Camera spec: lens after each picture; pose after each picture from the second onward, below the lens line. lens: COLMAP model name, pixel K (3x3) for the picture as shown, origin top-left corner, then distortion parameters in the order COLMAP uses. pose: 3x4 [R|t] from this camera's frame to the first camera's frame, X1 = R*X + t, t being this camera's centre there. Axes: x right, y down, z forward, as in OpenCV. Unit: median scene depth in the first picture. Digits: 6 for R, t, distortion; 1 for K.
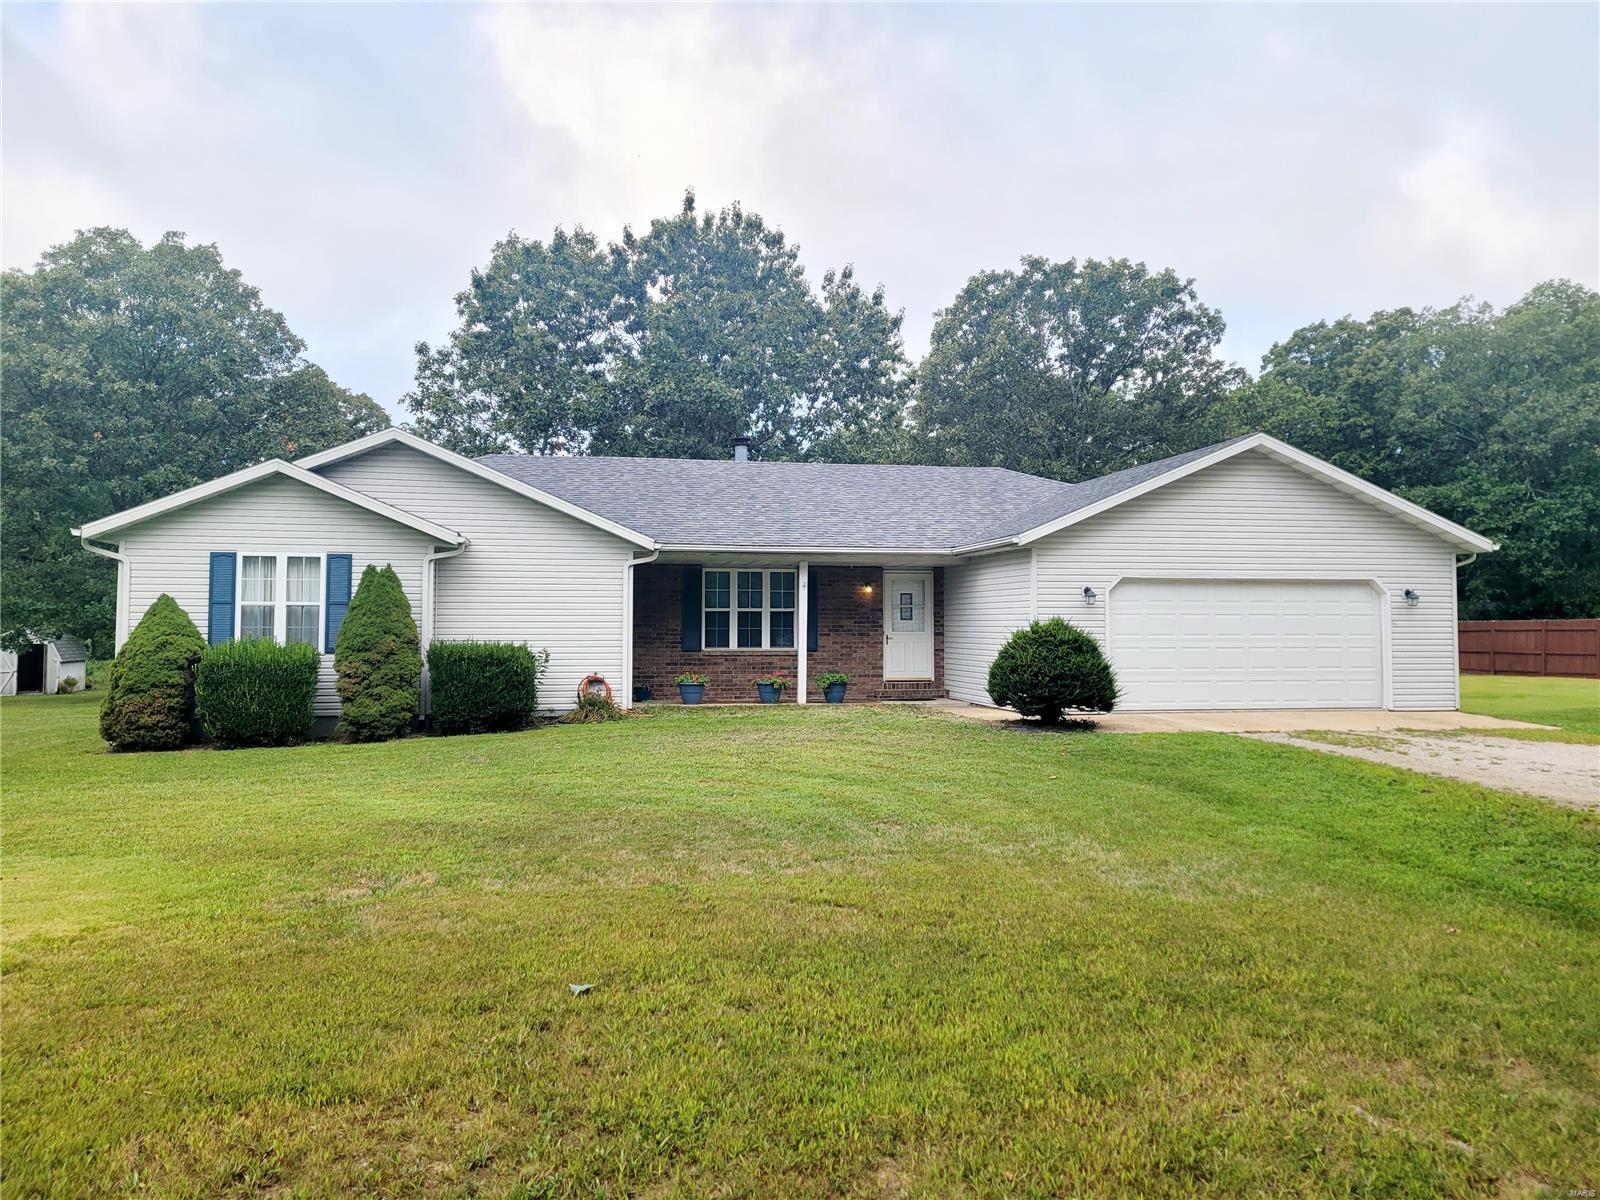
lens RADIAL K [[1222.2, 0, 798.8], [0, 1222.2, 597.1], [0, 0, 1]] dist [0.003372, 0.000266]
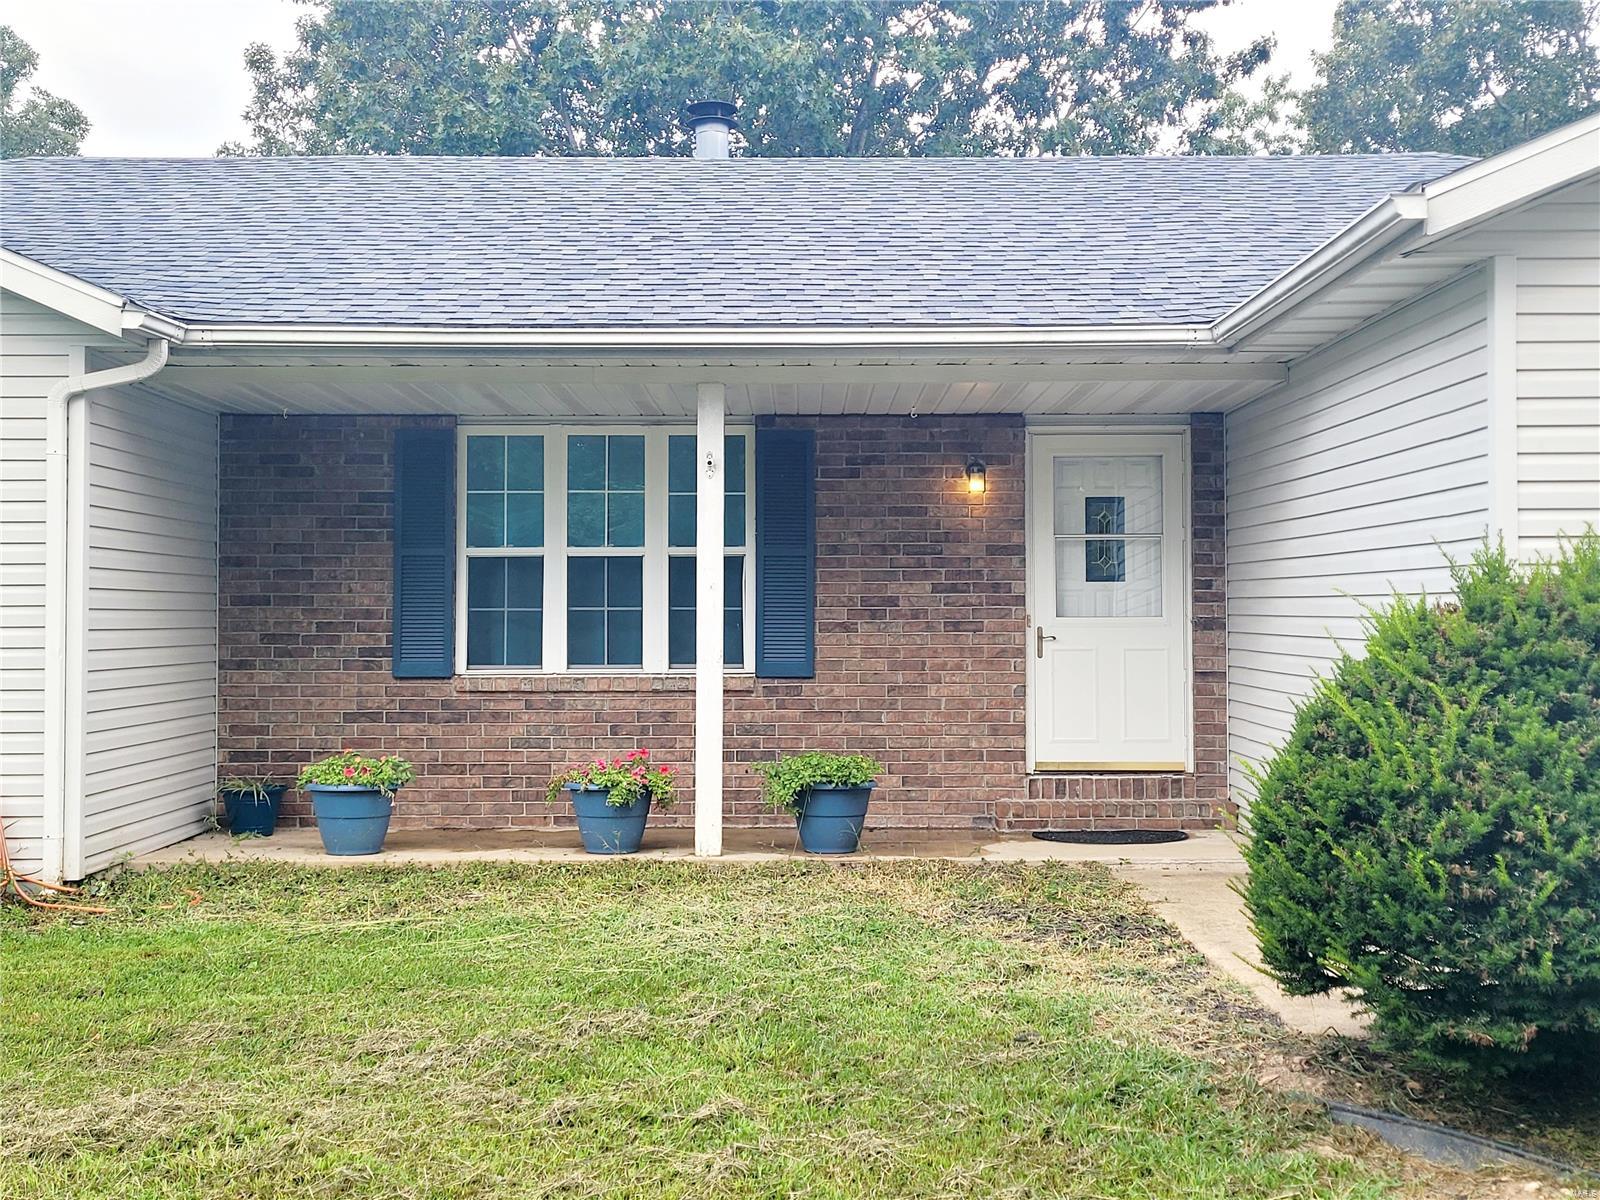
lens RADIAL K [[1851.7, 0, 800.9], [0, 1851.7, 604.6], [0, 0, 1]] dist [0.020778, 0.000000]
pose [[0.979510, -0.003801, -0.201361, 0.111503], [0.007590, 0.999808, 0.018047, 0.016137], [0.201254, -0.019205, 0.979351, 0.526653]]
